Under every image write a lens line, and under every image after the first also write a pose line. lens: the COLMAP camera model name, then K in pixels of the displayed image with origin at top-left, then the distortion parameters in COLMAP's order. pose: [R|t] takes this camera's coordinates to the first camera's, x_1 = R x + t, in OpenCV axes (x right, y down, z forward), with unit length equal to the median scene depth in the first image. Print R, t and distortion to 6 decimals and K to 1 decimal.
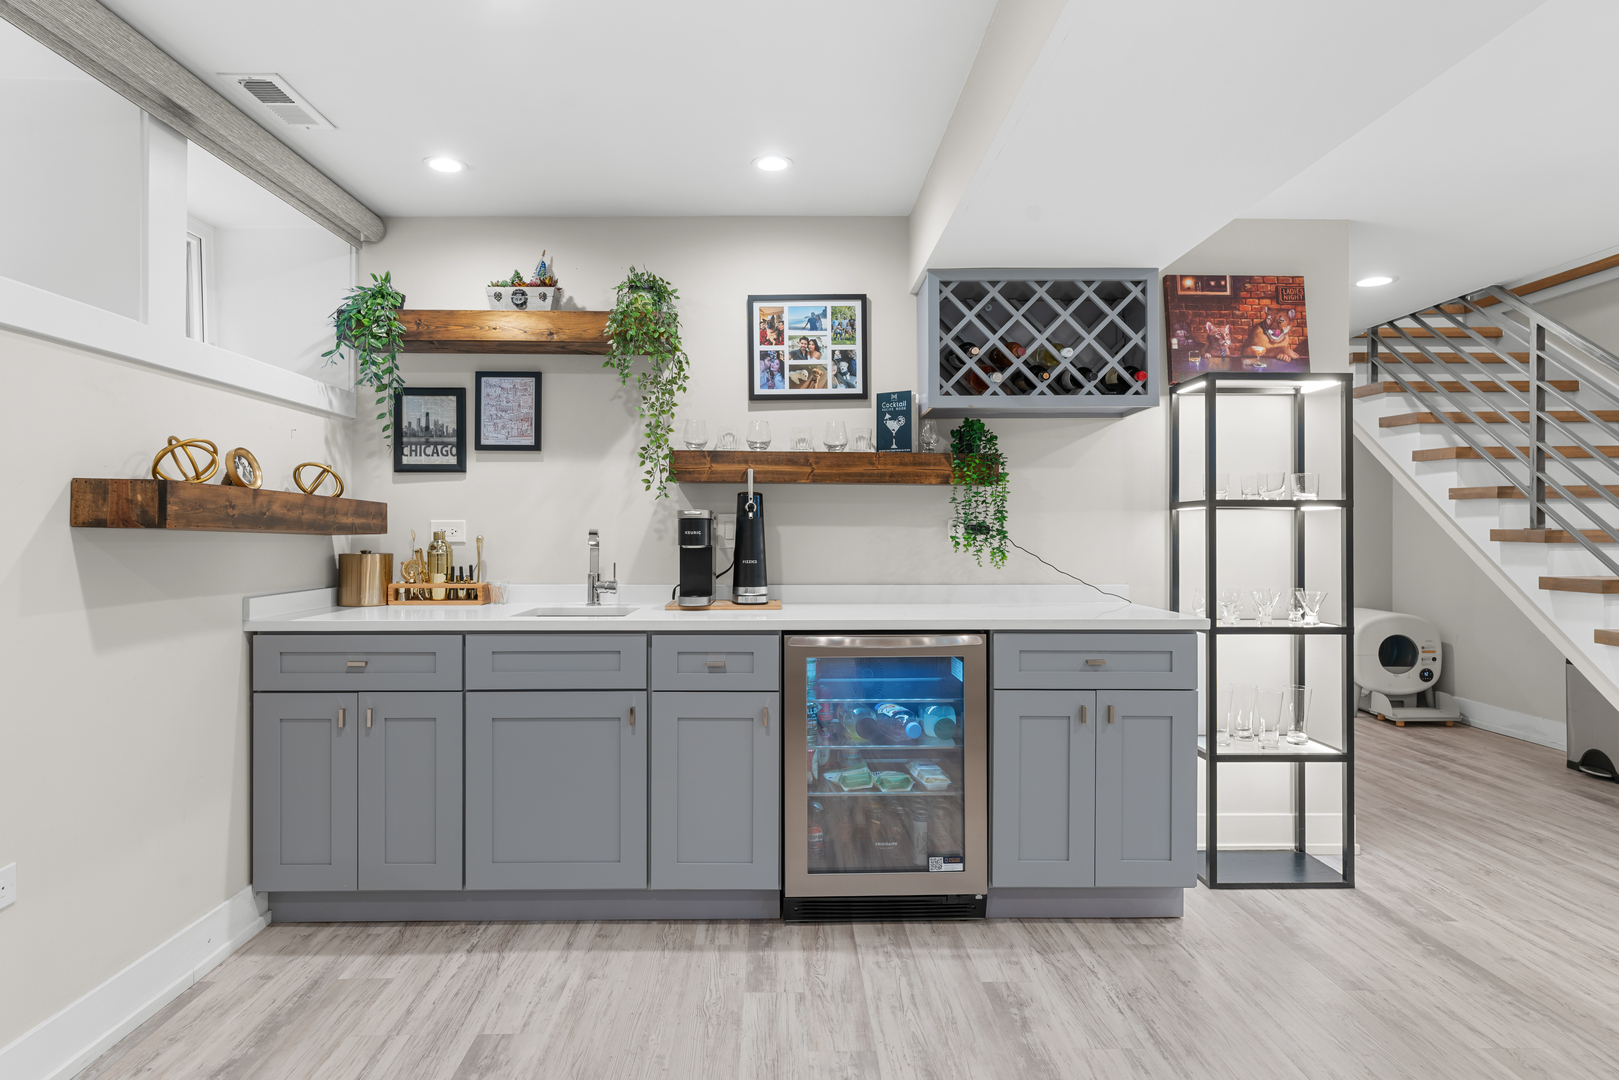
lens RADIAL K [[880.2, 0, 799.8], [0, 880.2, 534.2], [0, 0, 1]] dist [-0.007840, -0.000132]
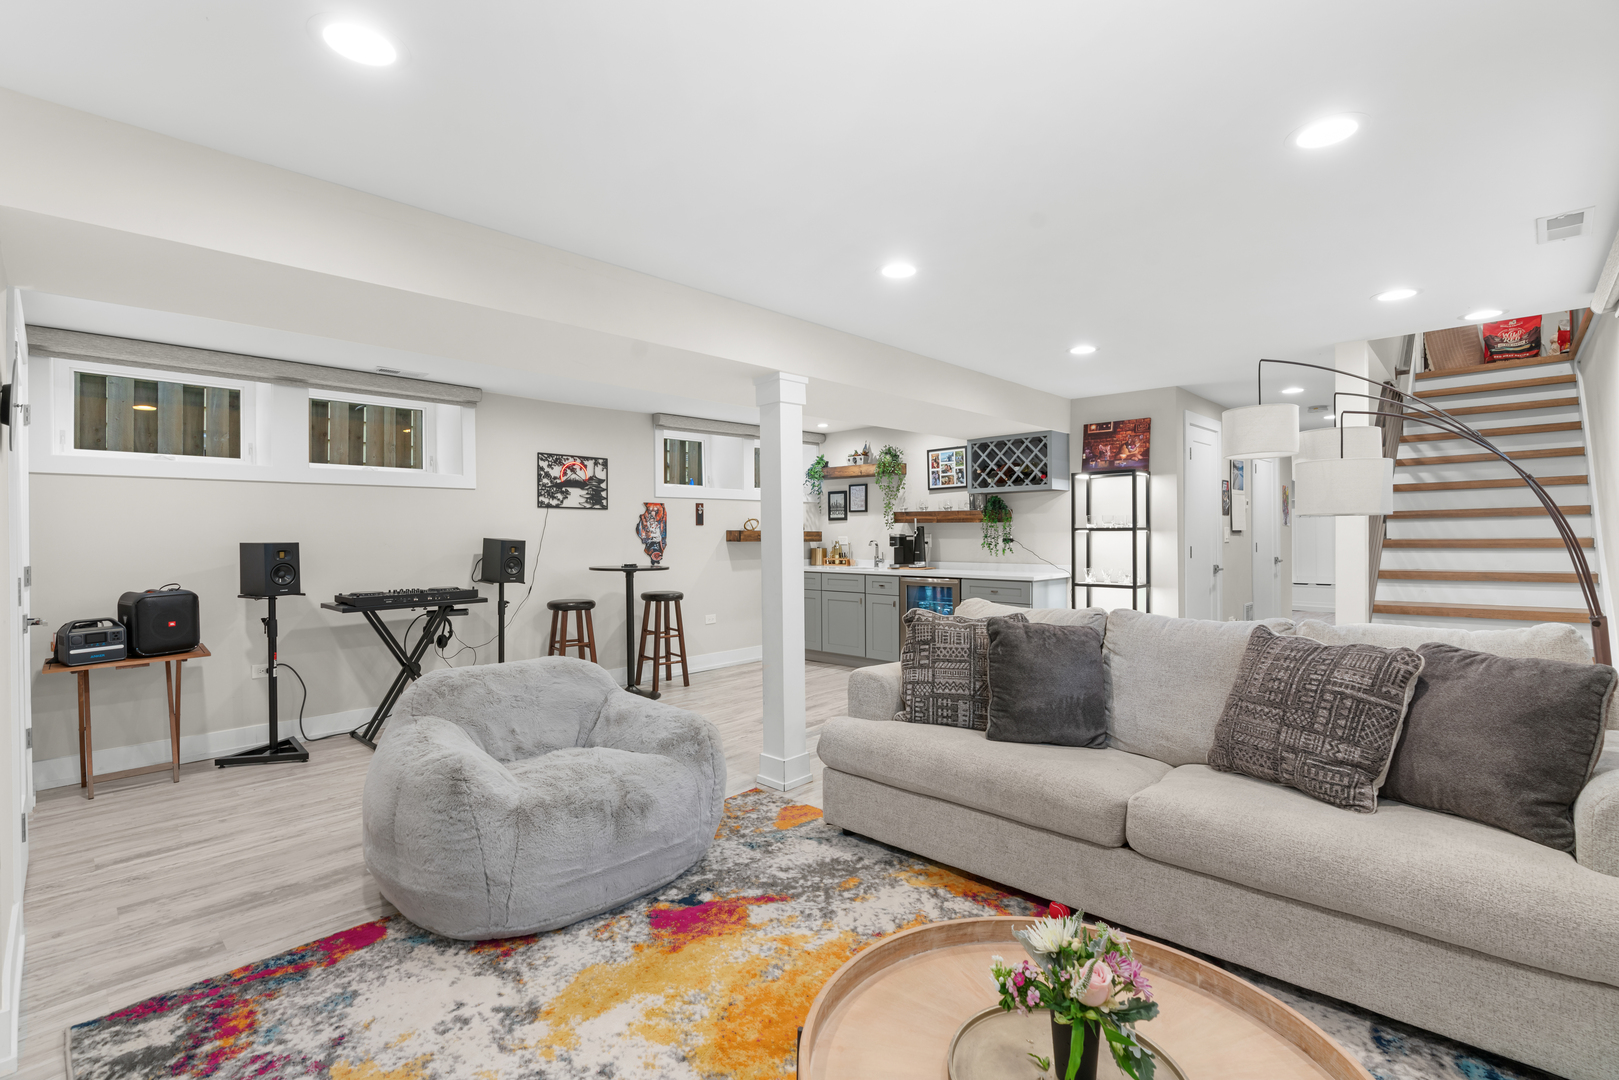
lens RADIAL K [[746.2, 0, 819.6], [0, 746.2, 537.9], [0, 0, 1]] dist [-0.010822, 0.003082]
pose [[0.712249, 0.000667, -0.701927, 1.293670], [0.004662, 0.999973, 0.005681, -0.026603], [0.701912, -0.007319, 0.712226, -0.815330]]
